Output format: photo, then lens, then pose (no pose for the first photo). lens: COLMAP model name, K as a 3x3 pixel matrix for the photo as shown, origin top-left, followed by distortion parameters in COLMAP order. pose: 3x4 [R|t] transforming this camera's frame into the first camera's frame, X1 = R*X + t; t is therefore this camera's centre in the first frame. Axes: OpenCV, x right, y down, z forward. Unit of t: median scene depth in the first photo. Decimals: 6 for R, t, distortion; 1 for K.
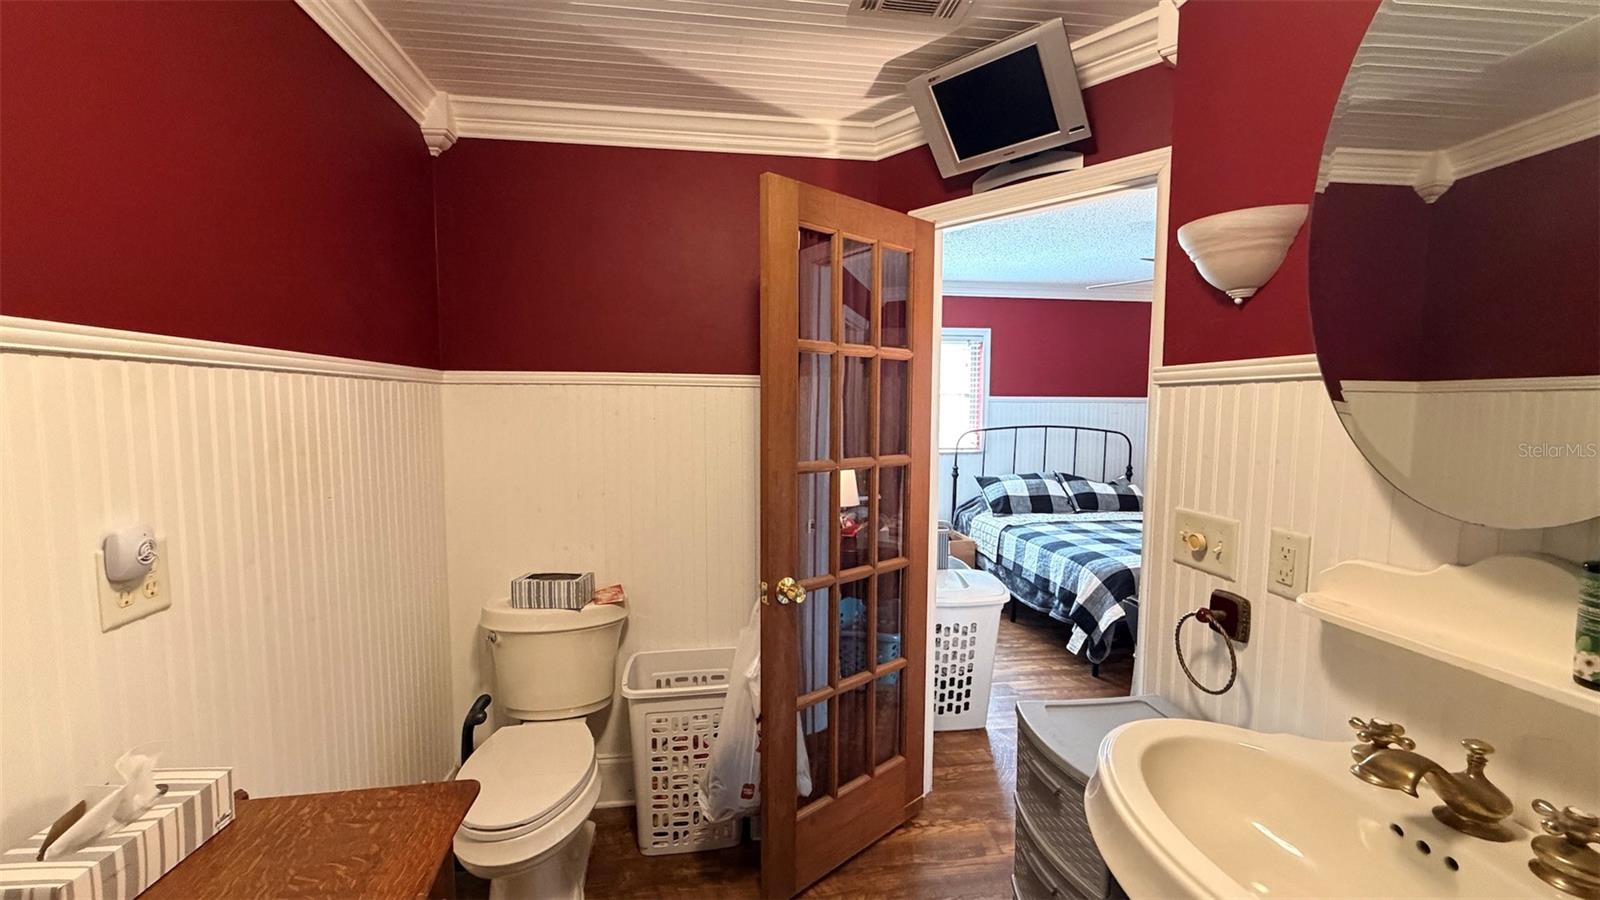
lens RADIAL K [[639.9, 0, 795.6], [0, 639.9, 451.9], [0, 0, 1]] dist [0.001075, 0.000100]
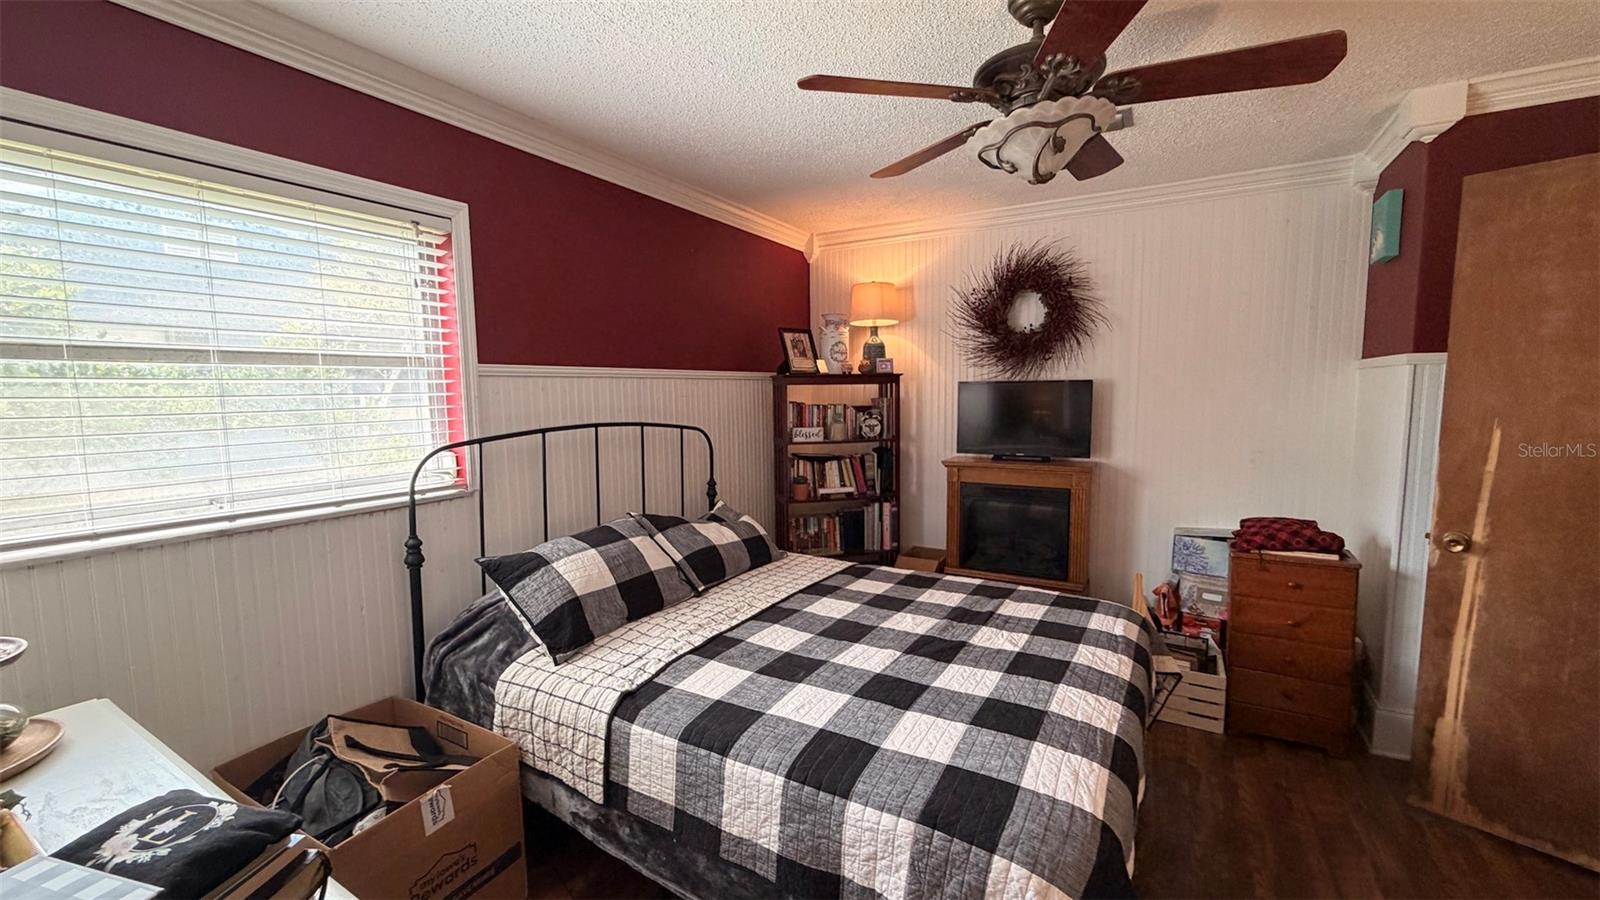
lens RADIAL K [[639.9, 0, 795.6], [0, 639.9, 451.9], [0, 0, 1]] dist [0.001075, 0.000100]
pose [[0.617356, -0.090068, 0.781511, 0.098090], [0.067491, 0.995826, 0.061453, -0.042780], [-0.783784, 0.014806, 0.620857, 0.611087]]
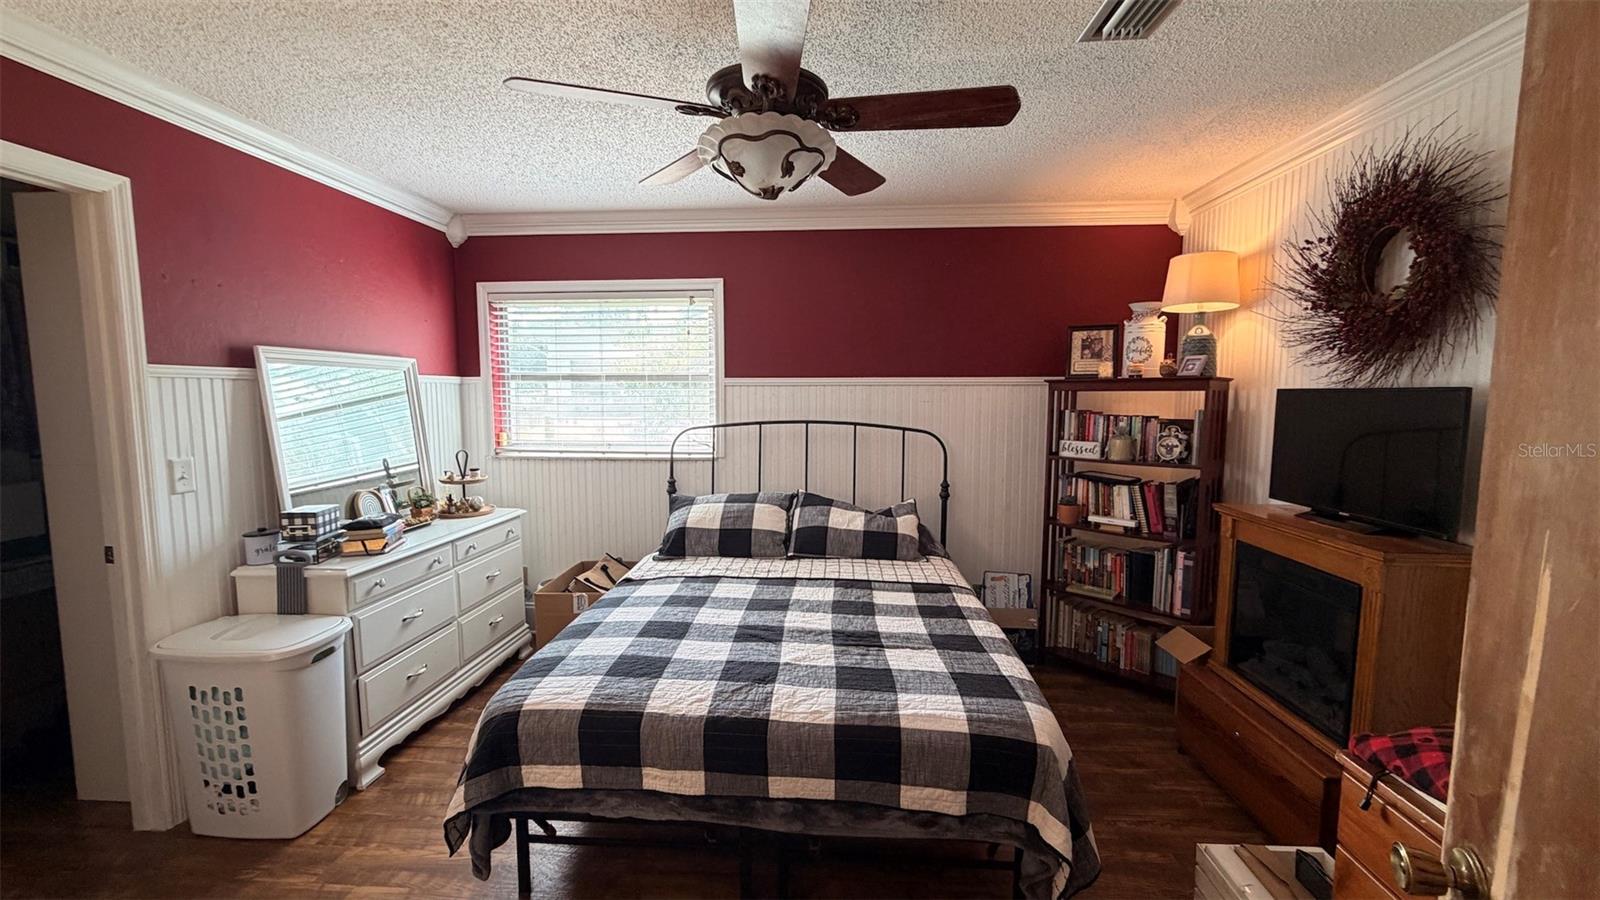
lens RADIAL K [[639.9, 0, 795.6], [0, 639.9, 451.9], [0, 0, 1]] dist [0.001075, 0.000100]
pose [[0.979909, 0.011348, -0.199121, 0.561238], [-0.006576, 0.999675, 0.024610, -0.026707], [0.199336, -0.022806, 0.979666, 0.369438]]
